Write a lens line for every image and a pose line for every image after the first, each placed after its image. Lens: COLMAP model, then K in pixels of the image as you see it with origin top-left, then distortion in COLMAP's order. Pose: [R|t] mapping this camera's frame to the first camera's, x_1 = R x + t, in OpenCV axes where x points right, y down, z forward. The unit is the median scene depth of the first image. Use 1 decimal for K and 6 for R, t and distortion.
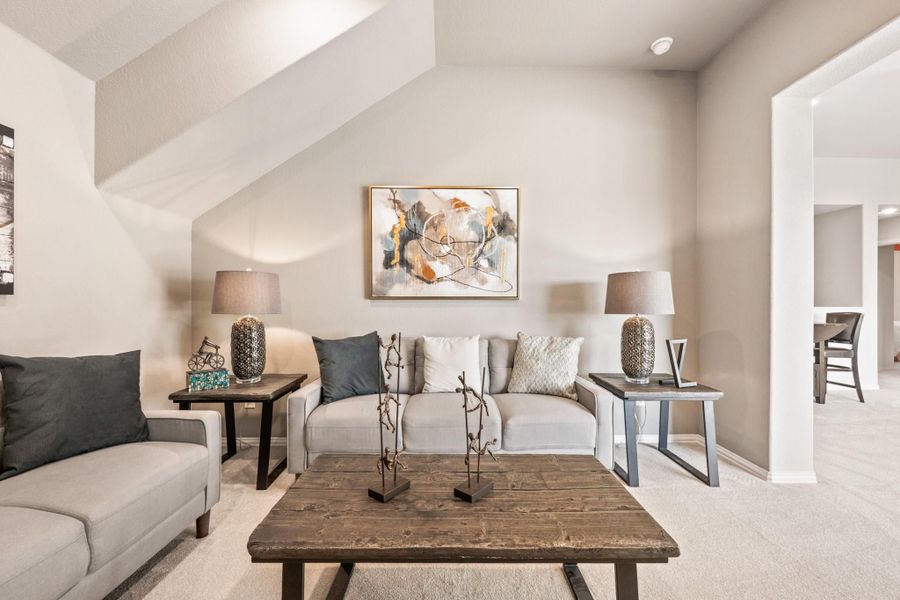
lens RADIAL K [[363.0, 0, 450.3], [0, 363.0, 300.4], [0, 0, 1]] dist [-0.003807, 0.000561]
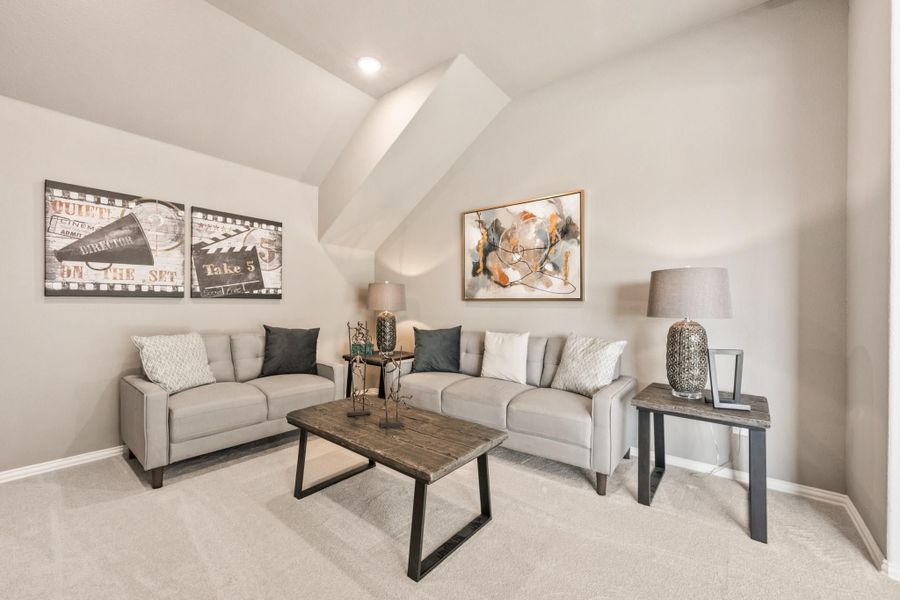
lens RADIAL K [[363.0, 0, 446.9], [0, 363.0, 301.5], [0, 0, 1]] dist [-0.003807, 0.000561]
pose [[0.768479, -0.000082, -0.639876, 0.553987], [0.000377, 1.000000, 0.000326, -0.001556], [0.639875, -0.000492, 0.768478, -0.021571]]
